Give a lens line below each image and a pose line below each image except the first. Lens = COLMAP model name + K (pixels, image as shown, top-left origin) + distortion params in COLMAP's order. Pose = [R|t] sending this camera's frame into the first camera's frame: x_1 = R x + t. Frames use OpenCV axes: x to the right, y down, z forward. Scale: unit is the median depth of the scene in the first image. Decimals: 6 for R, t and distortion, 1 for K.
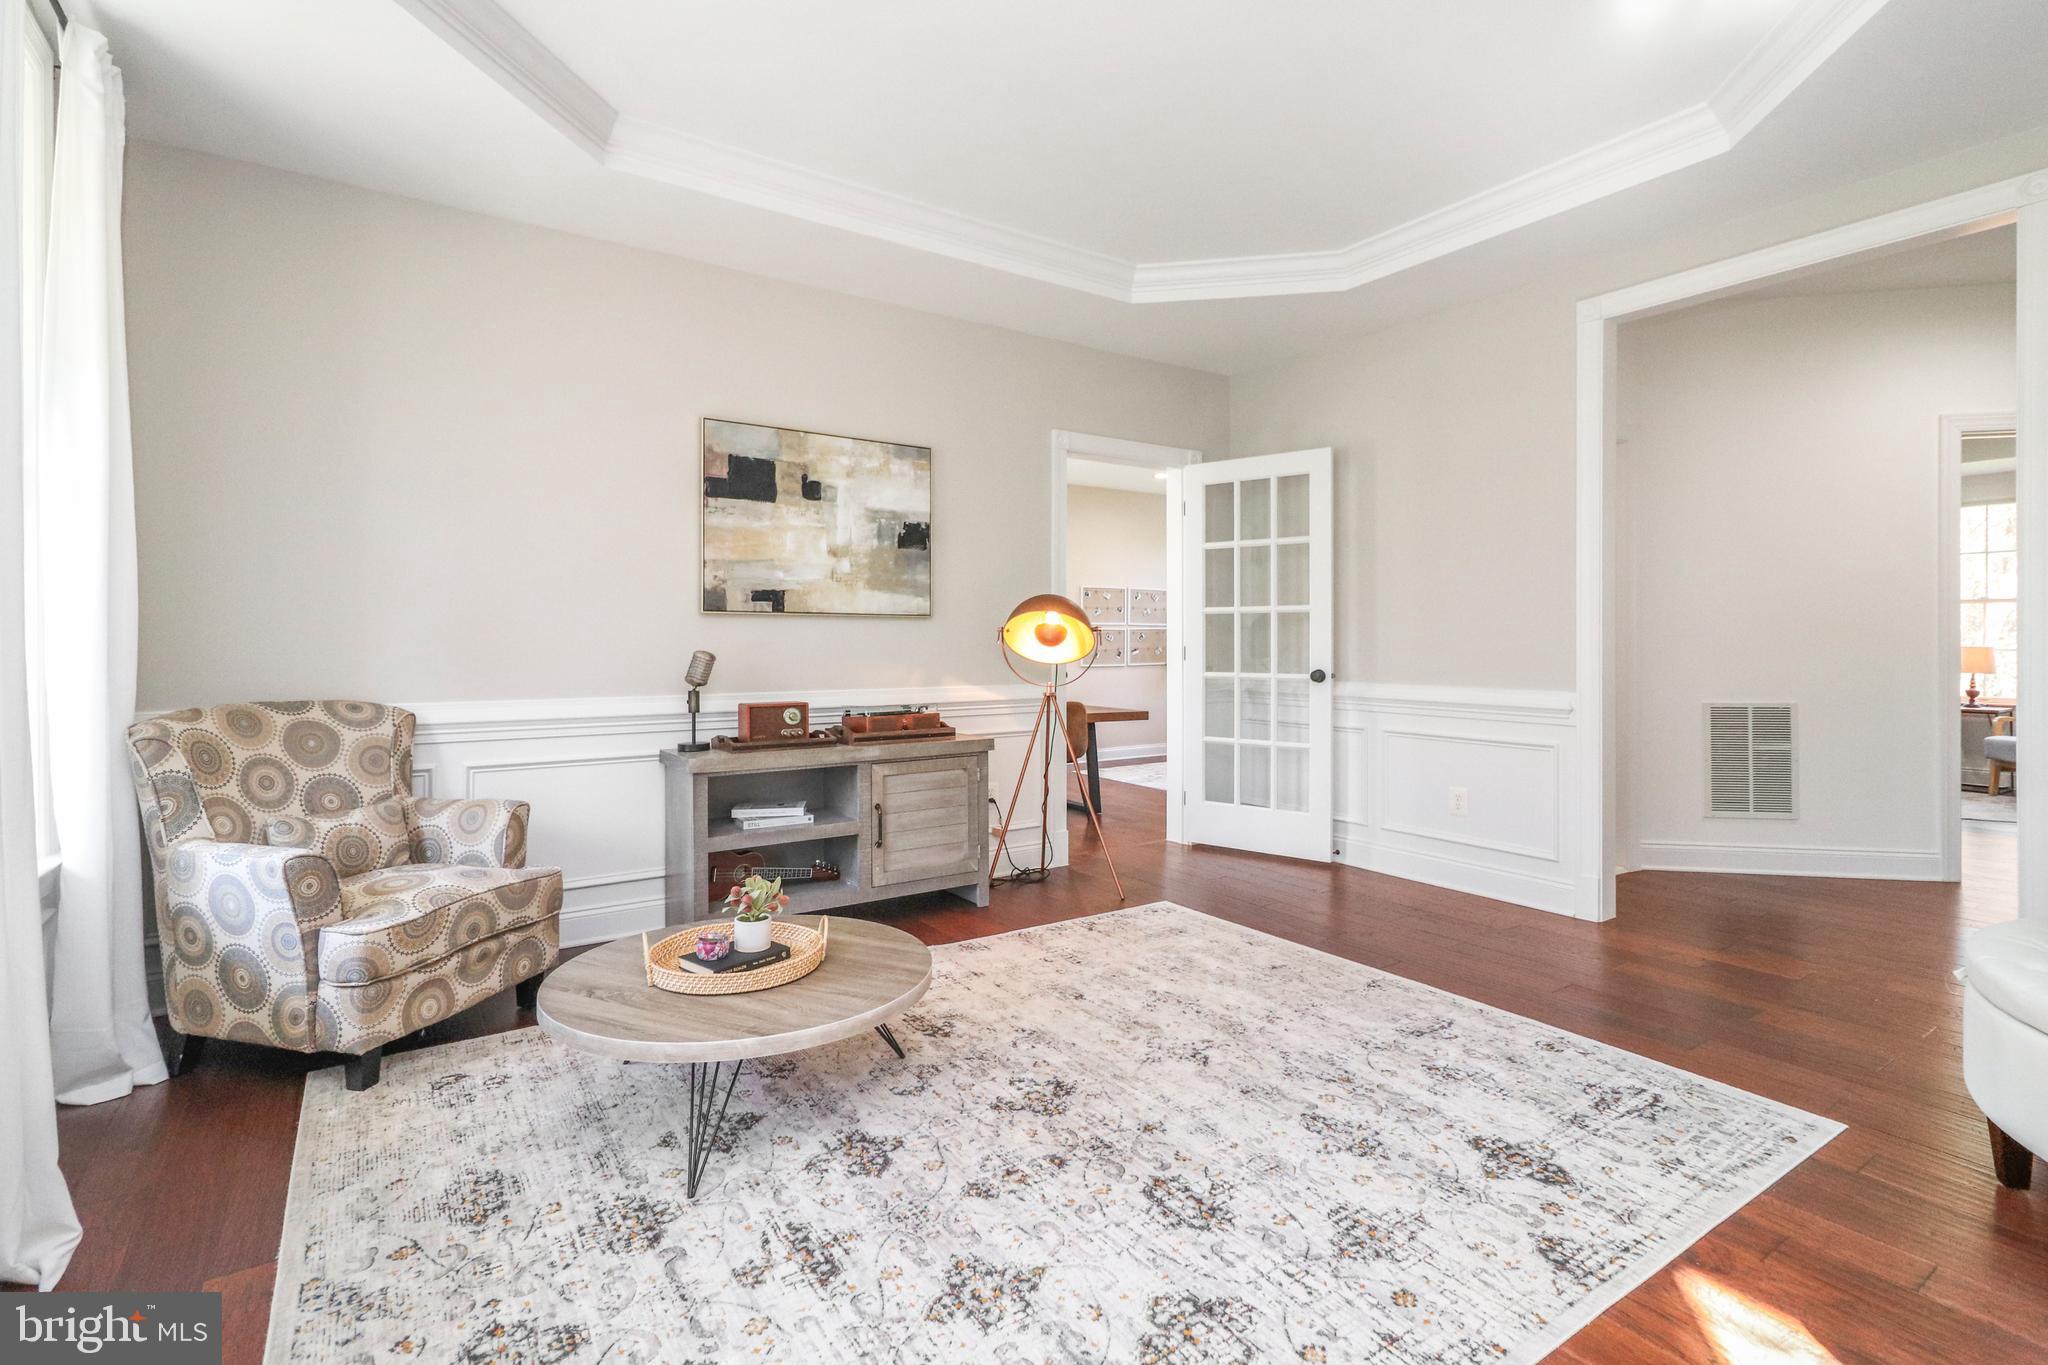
lens RADIAL K [[966.6, 0, 1039.9], [0, 966.6, 654.7], [0, 0, 1]] dist [0.004509, 0.001062]
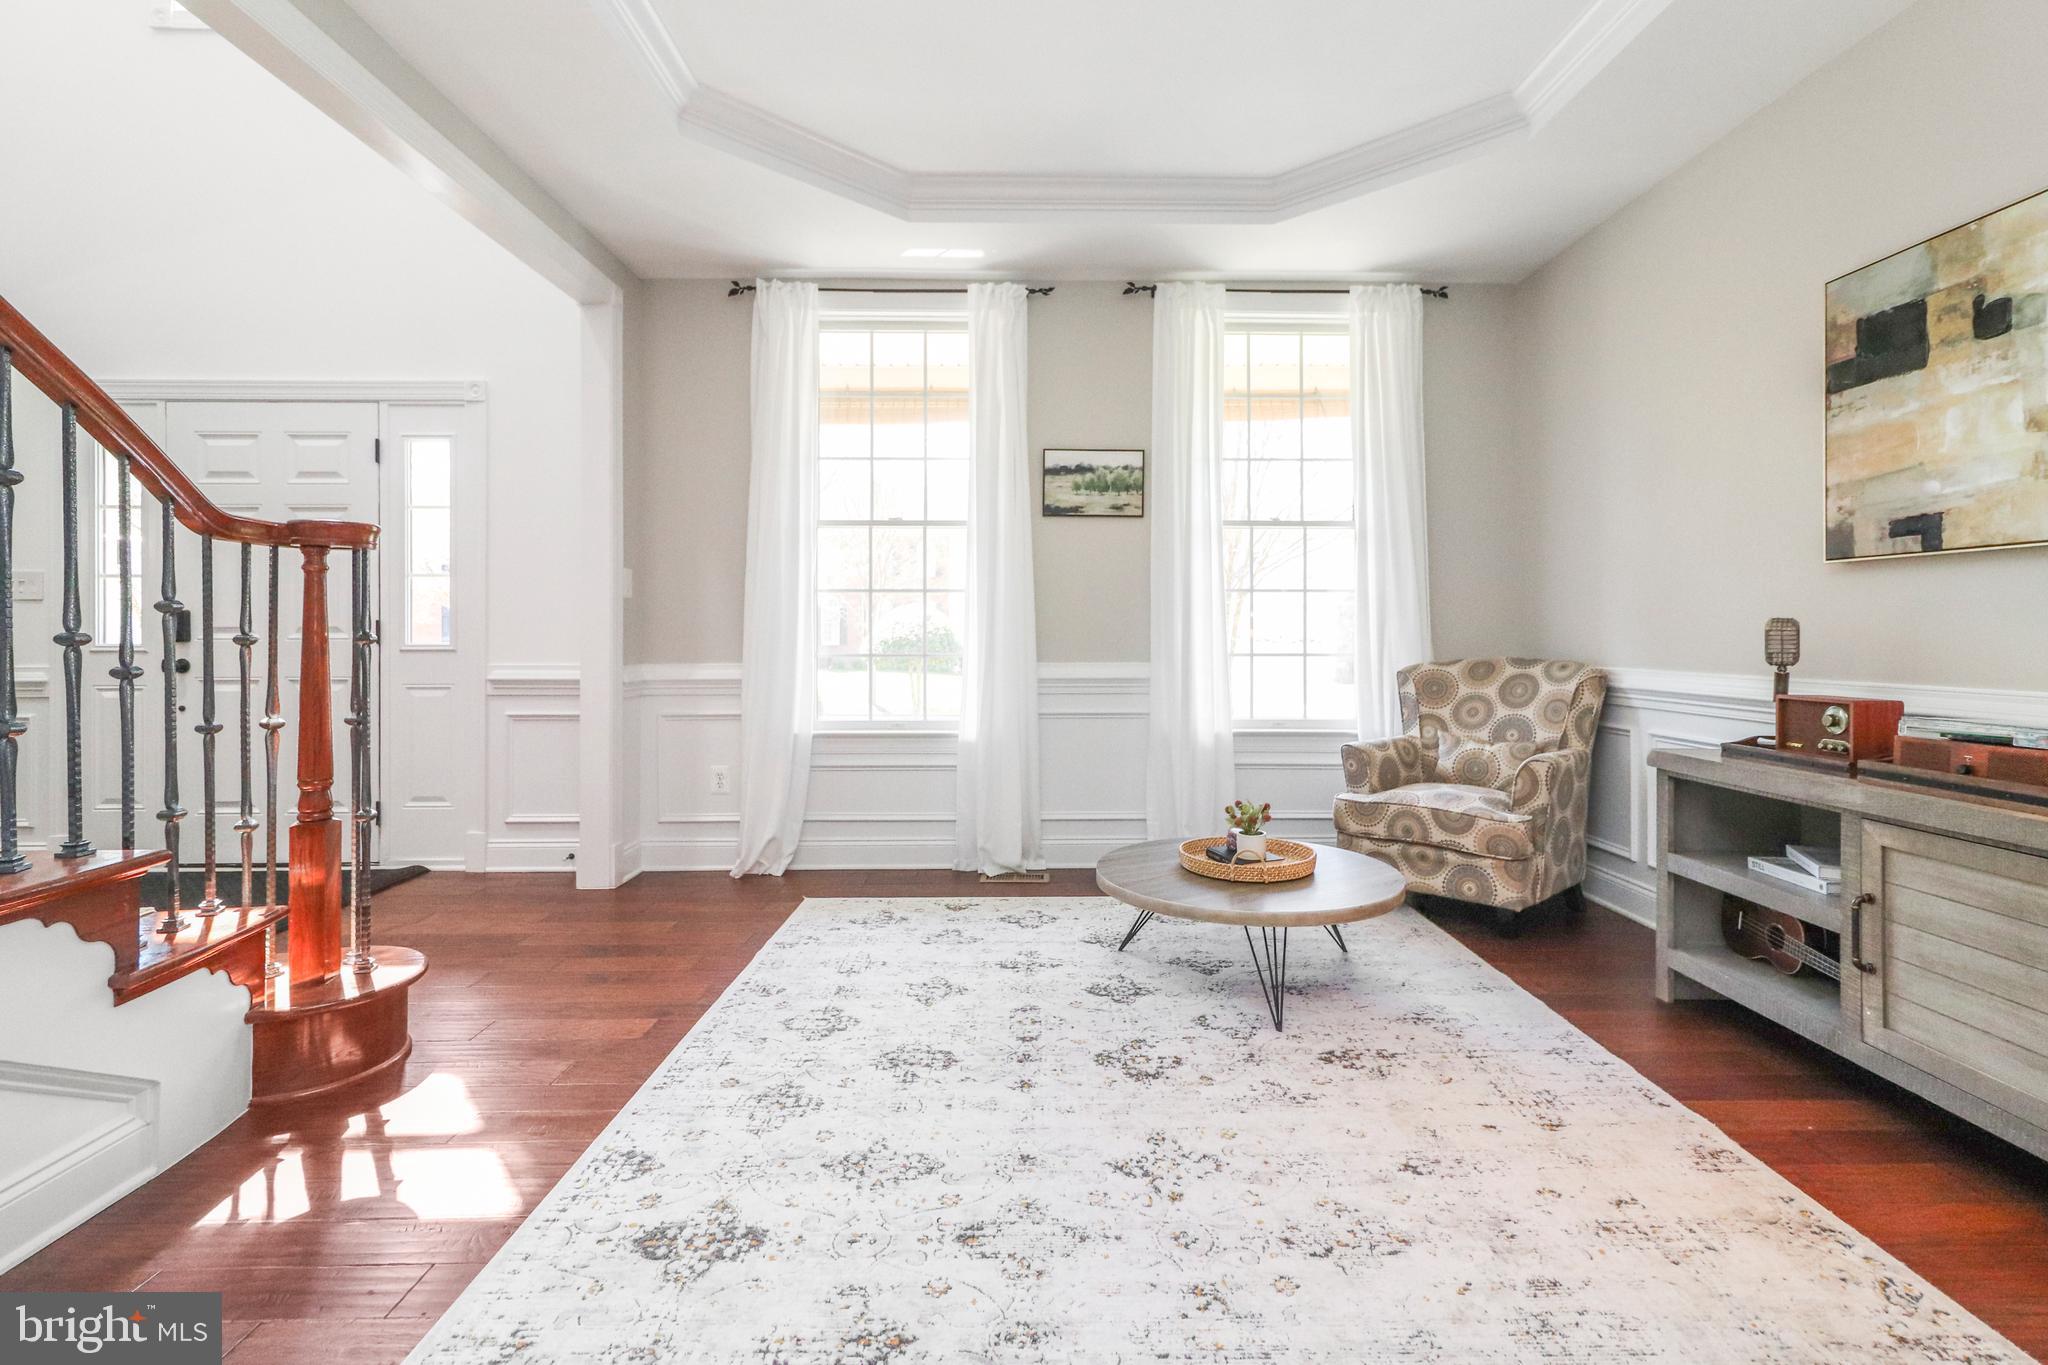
lens RADIAL K [[956.5, 0, 1027.8], [0, 956.5, 644.4], [0, 0, 1]] dist [0.002287, 0.000764]
pose [[-0.555856, 0.010278, -0.831215, 0.745008], [-0.012253, 0.999714, 0.020556, 0.011409], [0.831189, 0.021611, -0.555570, 1.237051]]
